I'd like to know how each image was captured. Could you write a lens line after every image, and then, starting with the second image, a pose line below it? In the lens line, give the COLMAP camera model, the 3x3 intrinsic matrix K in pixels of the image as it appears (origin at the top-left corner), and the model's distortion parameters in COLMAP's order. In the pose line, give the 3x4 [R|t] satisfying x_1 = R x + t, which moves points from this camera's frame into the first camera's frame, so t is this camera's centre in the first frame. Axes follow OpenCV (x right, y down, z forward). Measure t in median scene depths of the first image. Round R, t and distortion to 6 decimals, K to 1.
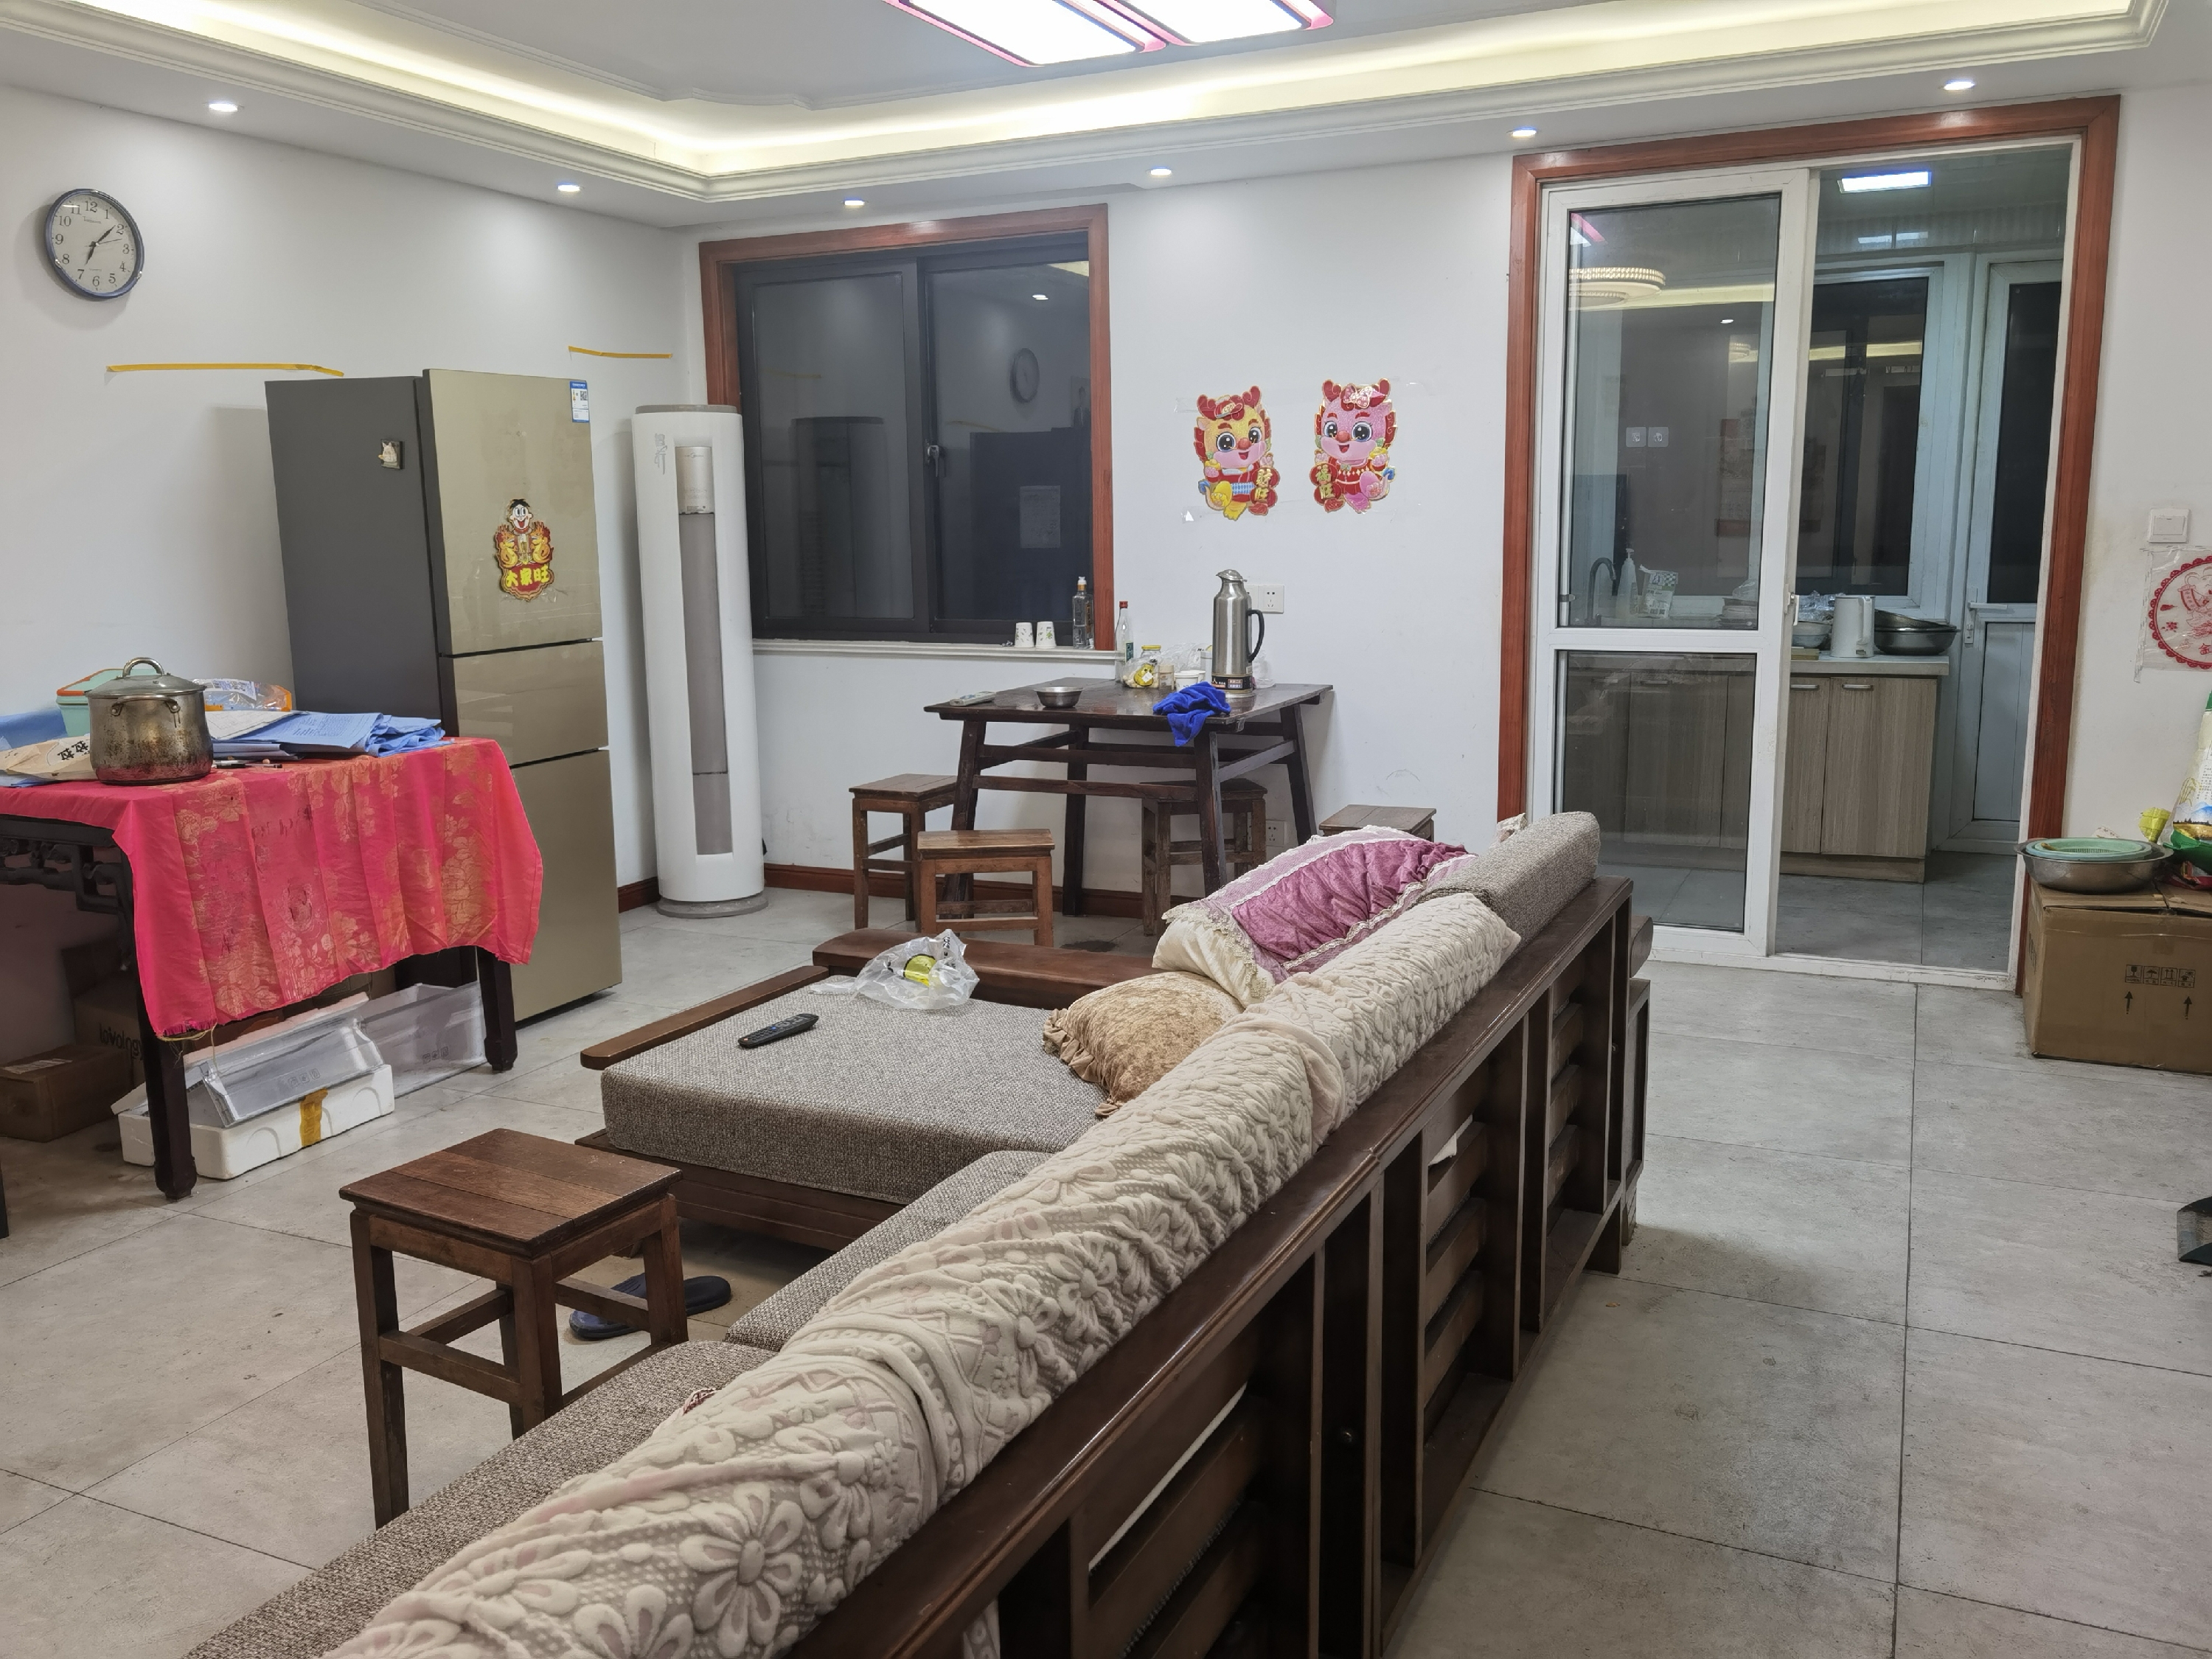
lens RADIAL K [[1784.8, 0, 1106.0], [0, 1784.8, 829.5], [0, 0, 1]] dist [0.008739, 0.003273]
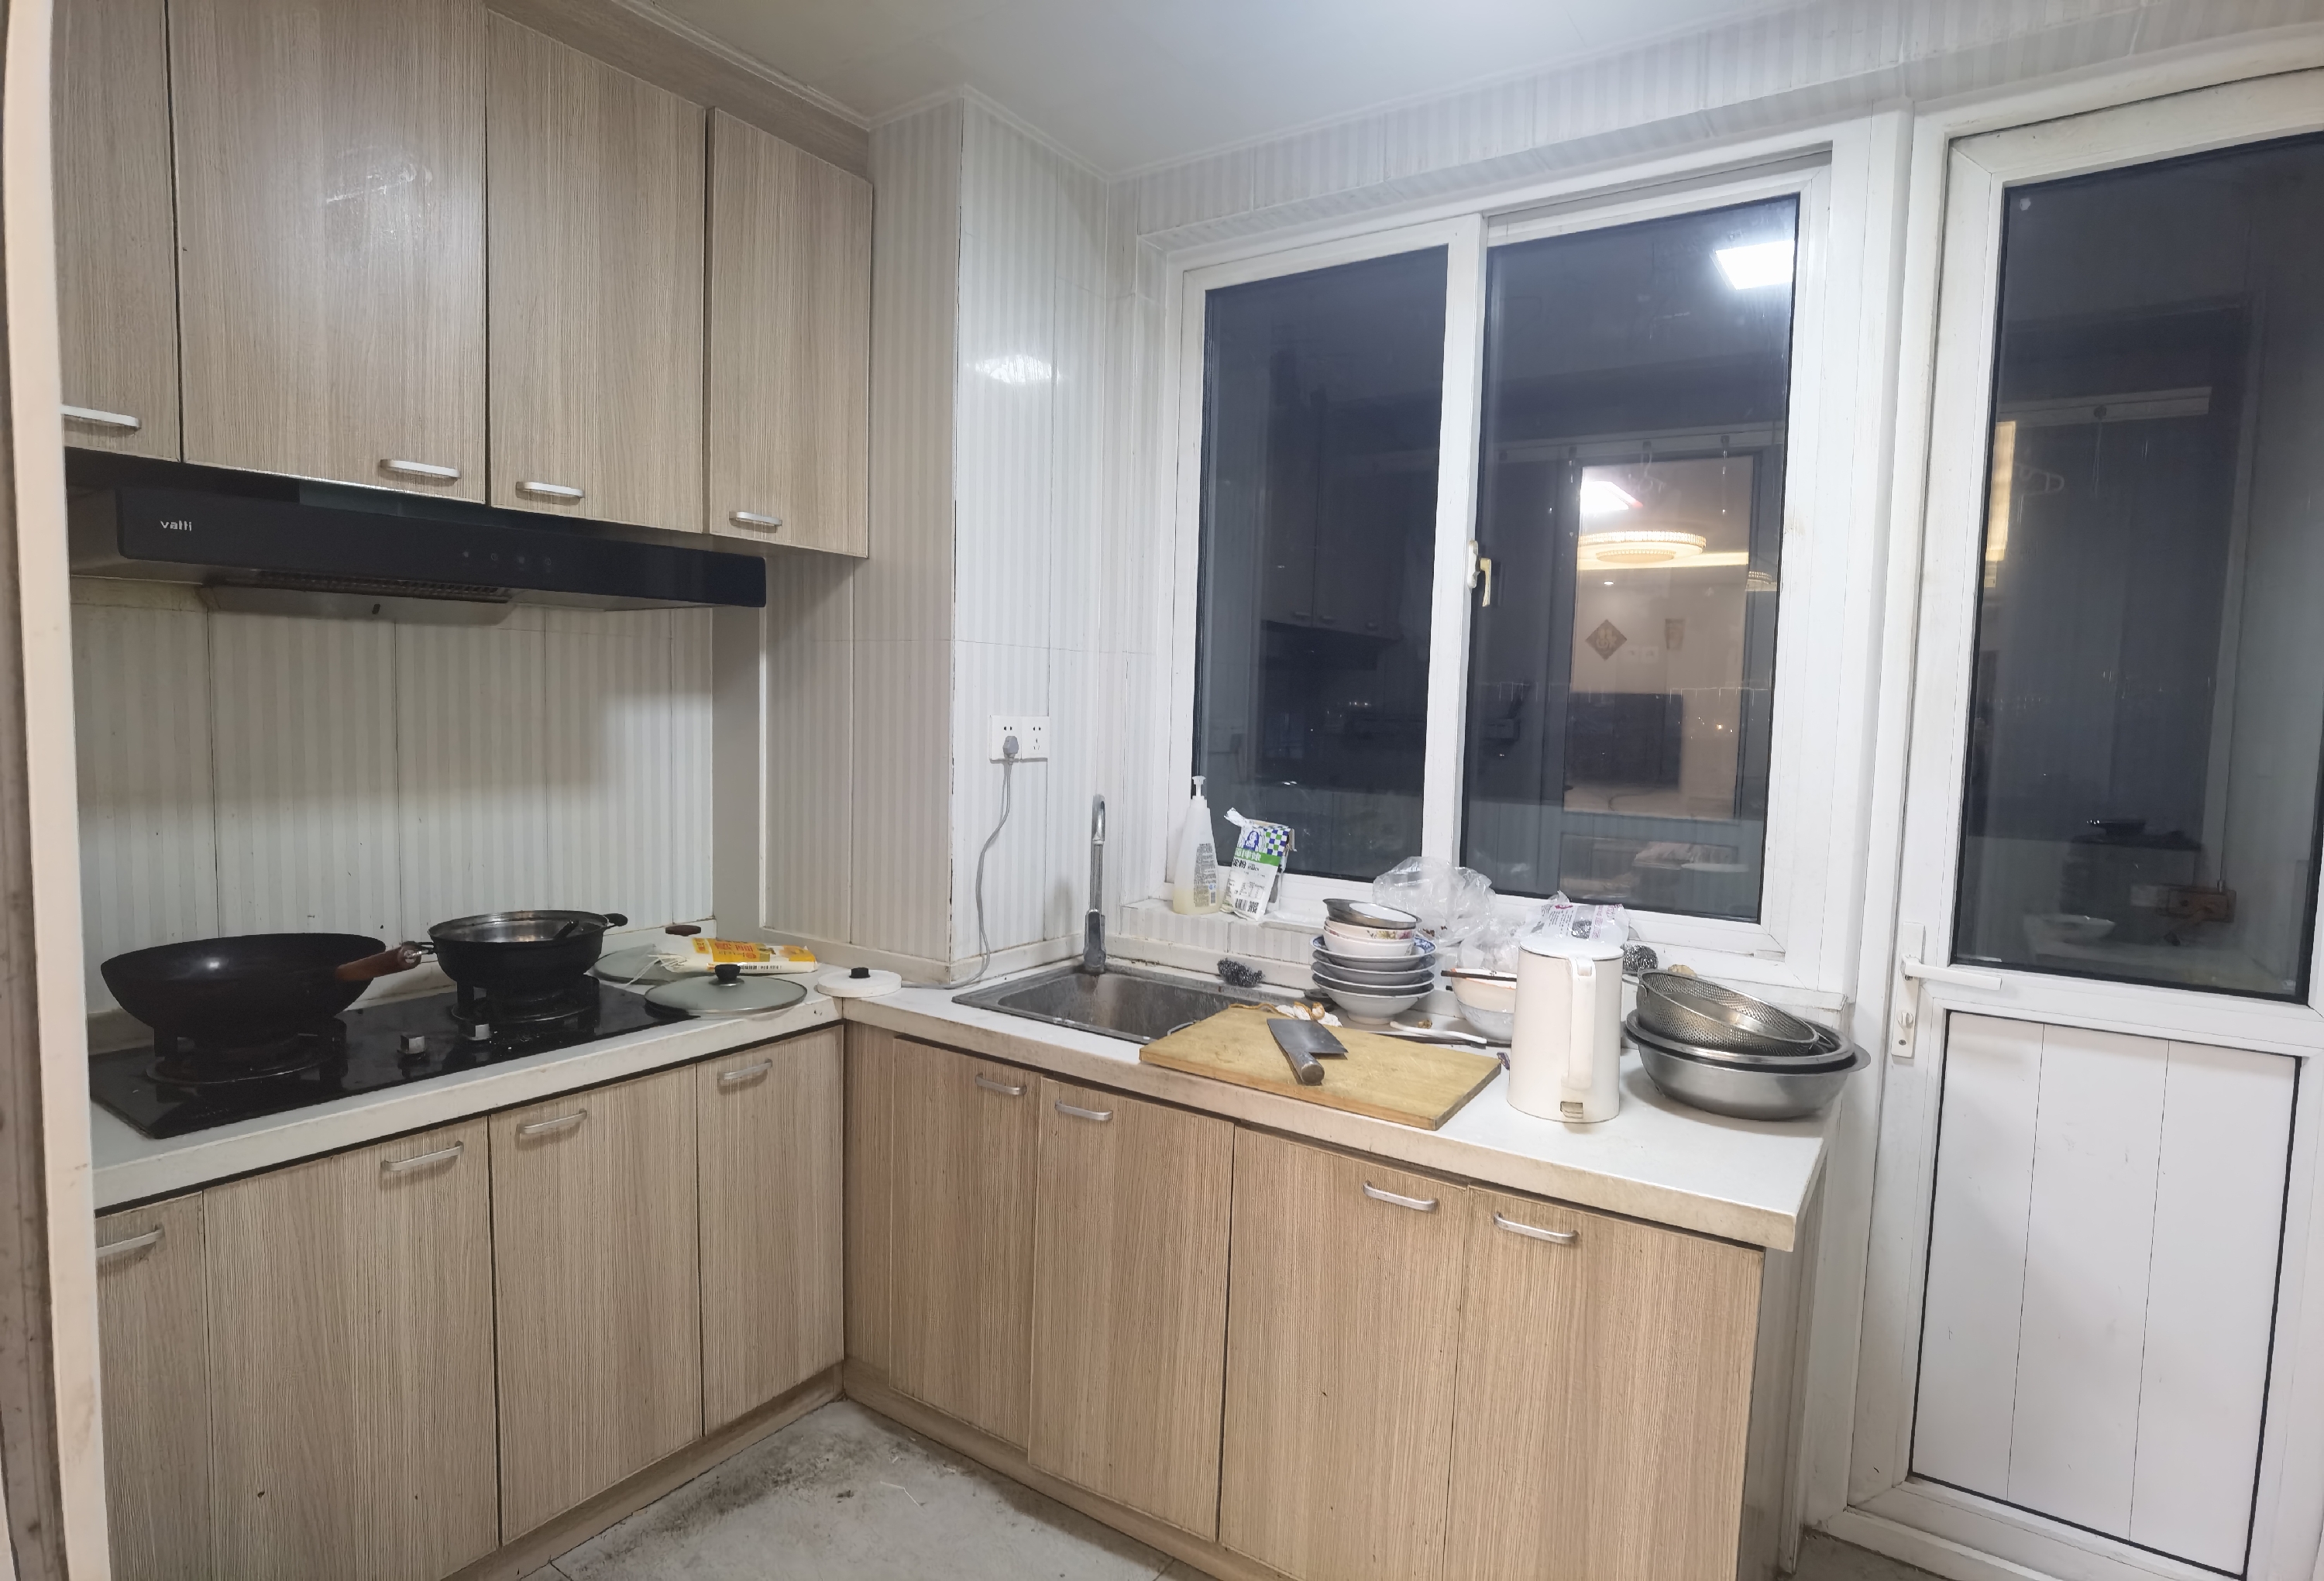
lens RADIAL K [[1202.0, 0, 1162.0], [0, 1202.0, 790.5], [0, 0, 1]] dist [-0.021881, 0.000107]
pose [[0.988037, 0.052374, -0.145053, 0.340785], [-0.067164, 0.992817, -0.099015, -0.121823], [0.138825, 0.107573, 0.984457, 0.681339]]
